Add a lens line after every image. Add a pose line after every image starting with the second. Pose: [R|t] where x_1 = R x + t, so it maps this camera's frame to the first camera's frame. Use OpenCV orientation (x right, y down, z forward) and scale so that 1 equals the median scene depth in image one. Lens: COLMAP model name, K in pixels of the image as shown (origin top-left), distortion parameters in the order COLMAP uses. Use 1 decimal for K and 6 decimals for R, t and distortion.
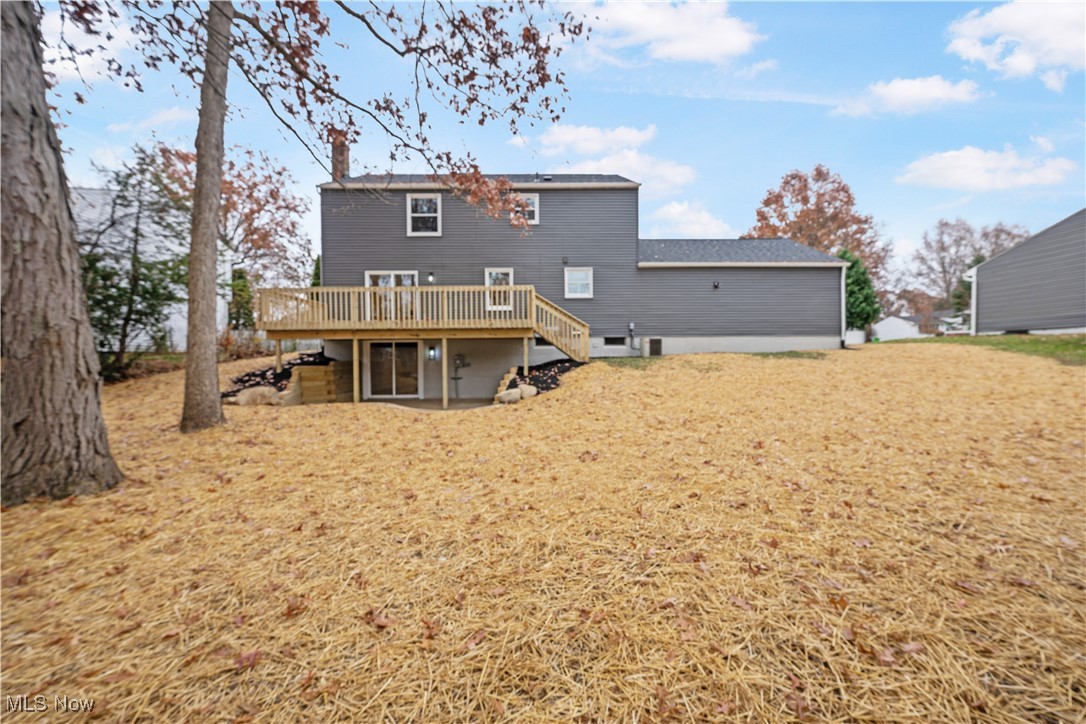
lens RADIAL K [[443.1, 0, 543.0], [0, 443.1, 362.0], [0, 0, 1]] dist [0.001250, 0.000051]
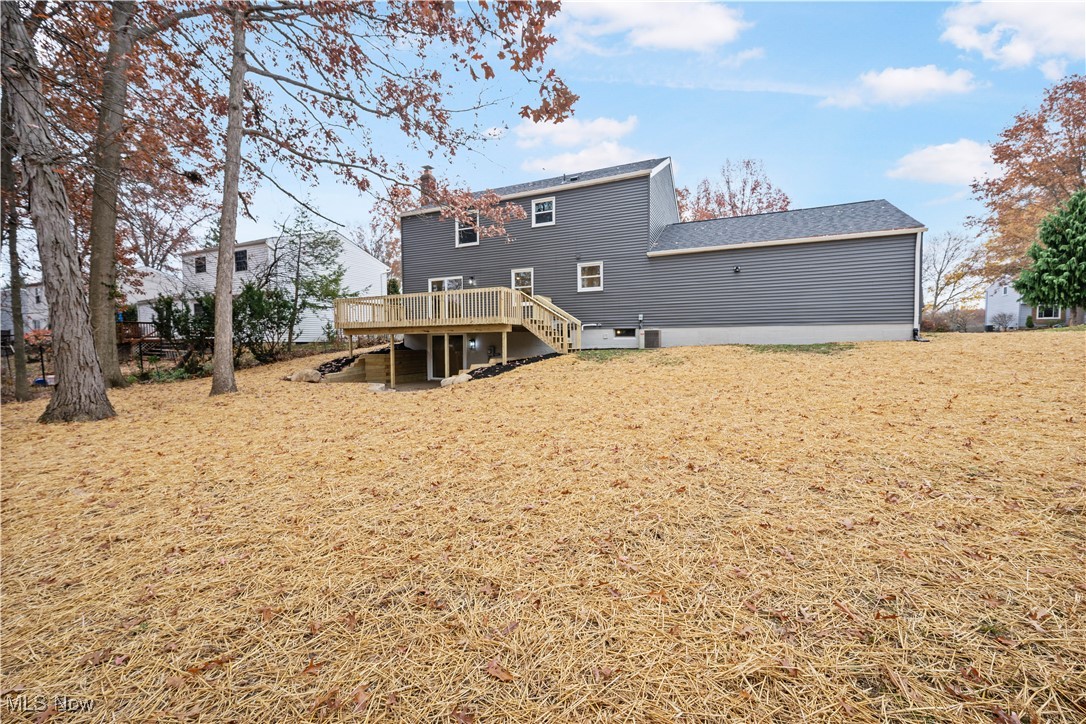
lens RADIAL K [[430.1, 0, 543.0], [0, 430.1, 362.0], [0, 0, 1]] dist [-0.001045, -0.000136]
pose [[0.898299, 0.020385, -0.438912, 0.435174], [-0.004616, 0.999306, 0.036966, -0.015774], [0.439361, -0.031180, 0.897769, 0.035311]]
